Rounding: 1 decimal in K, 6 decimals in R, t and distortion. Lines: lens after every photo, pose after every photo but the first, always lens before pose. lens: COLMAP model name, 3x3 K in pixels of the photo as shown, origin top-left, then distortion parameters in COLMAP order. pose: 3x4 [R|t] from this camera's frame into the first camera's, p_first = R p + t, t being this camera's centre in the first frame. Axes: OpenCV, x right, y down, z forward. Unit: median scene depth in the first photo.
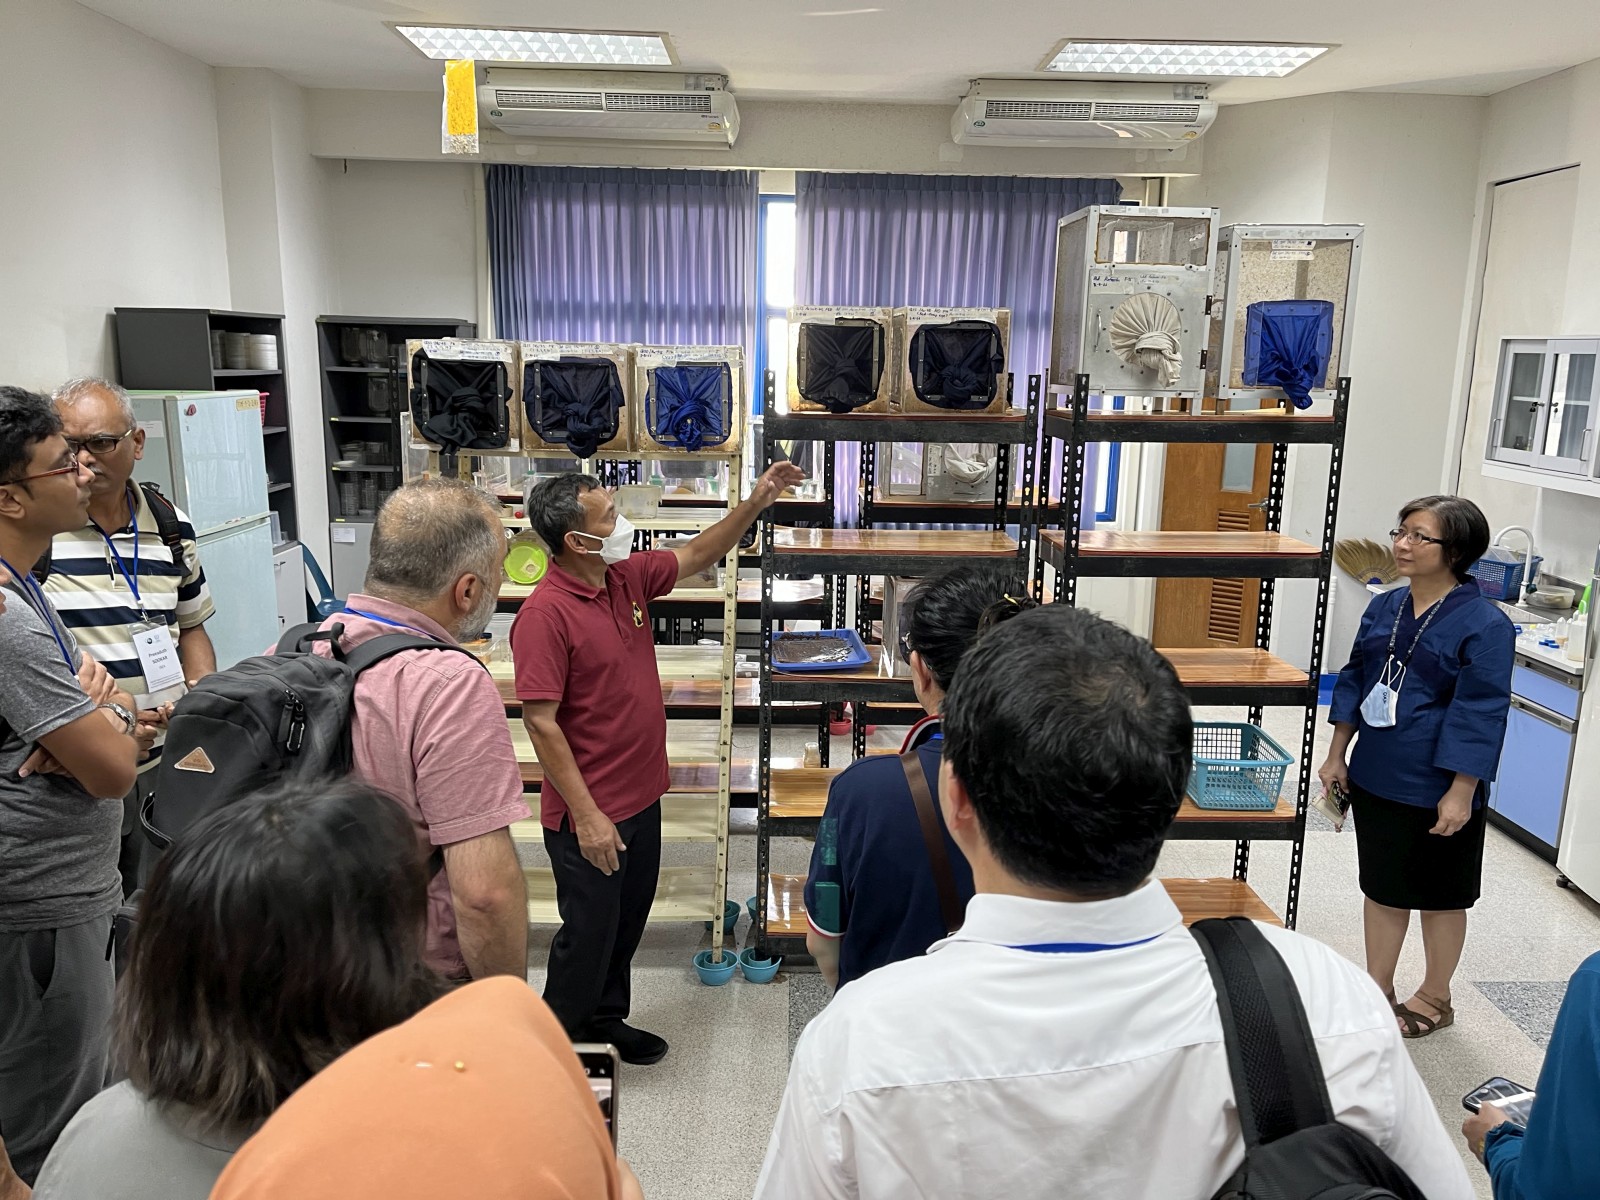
lens RADIAL K [[1219.5, 0, 798.9], [0, 1219.5, 613.0], [0, 0, 1]] dist [0.070250, -0.088588]
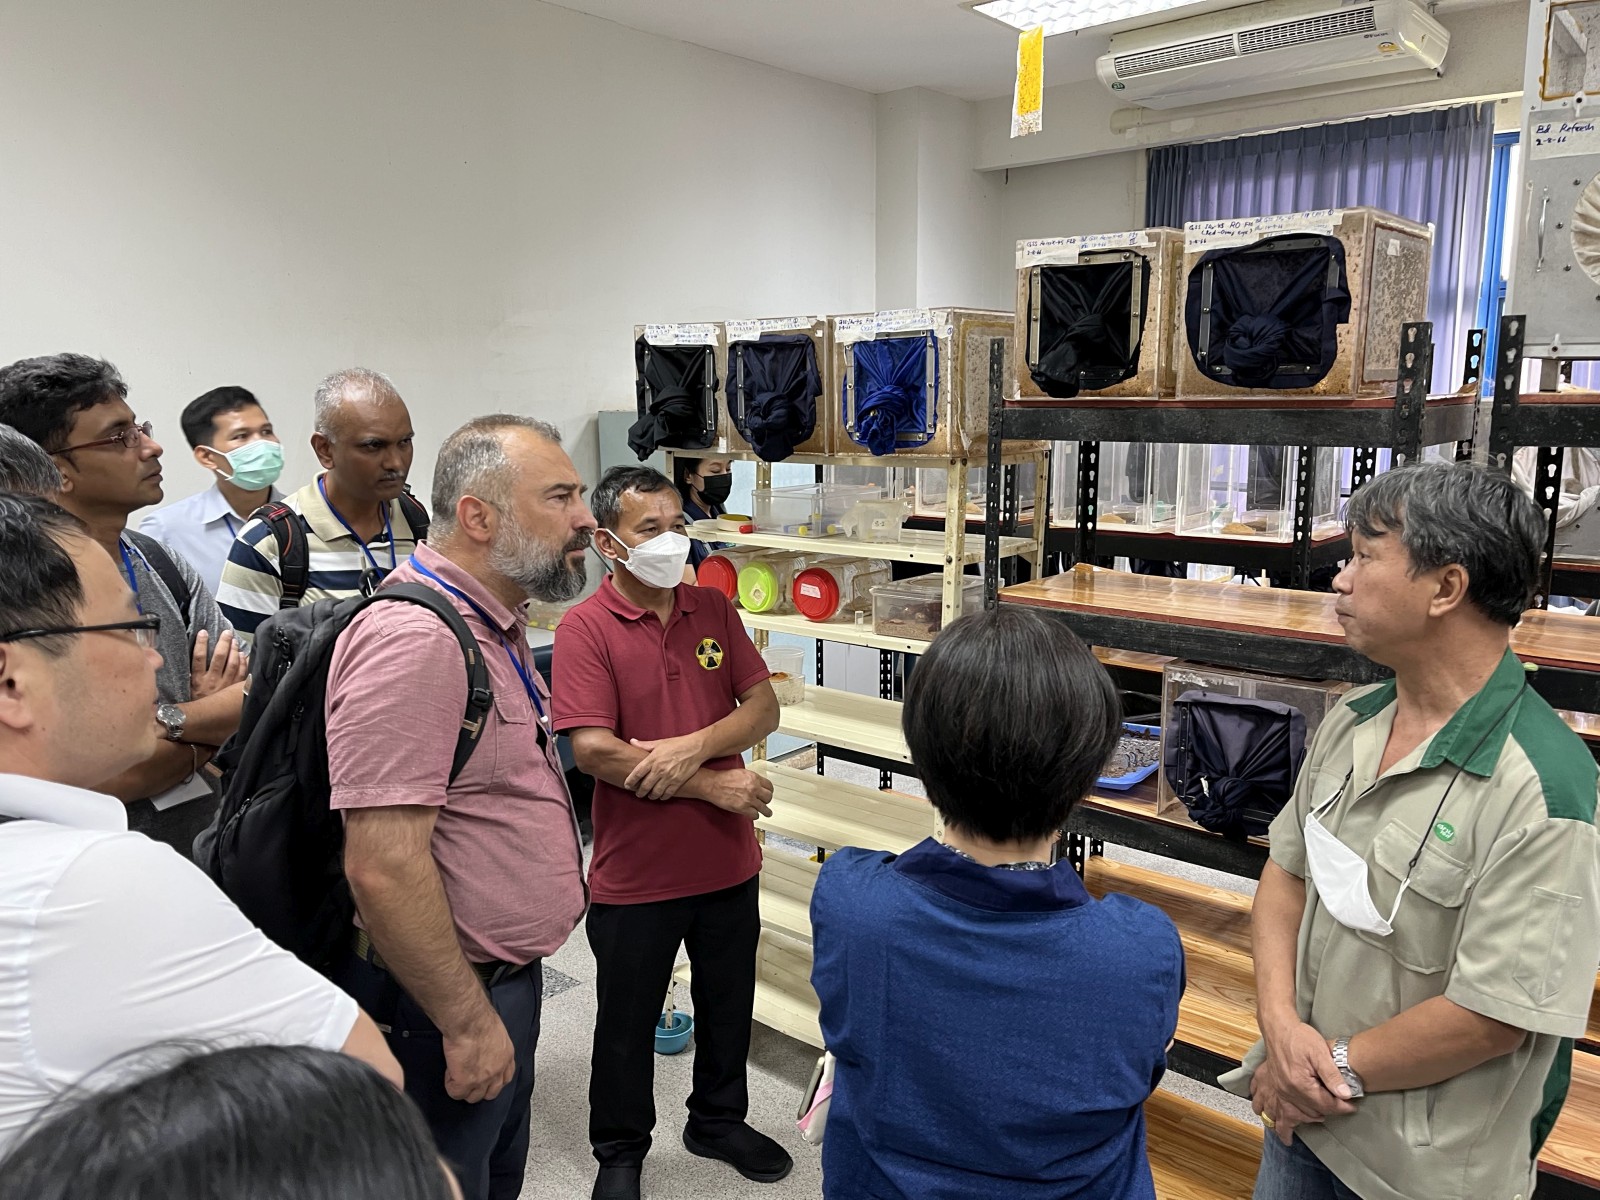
lens RADIAL K [[1219.5, 0, 798.9], [0, 1219.5, 613.0], [0, 0, 1]] dist [0.070250, -0.088588]
pose [[0.736135, 0.099452, -0.669489, 0.378026], [-0.121195, 0.992527, 0.014179, -0.040428], [0.665896, 0.070702, 0.742687, 0.420668]]
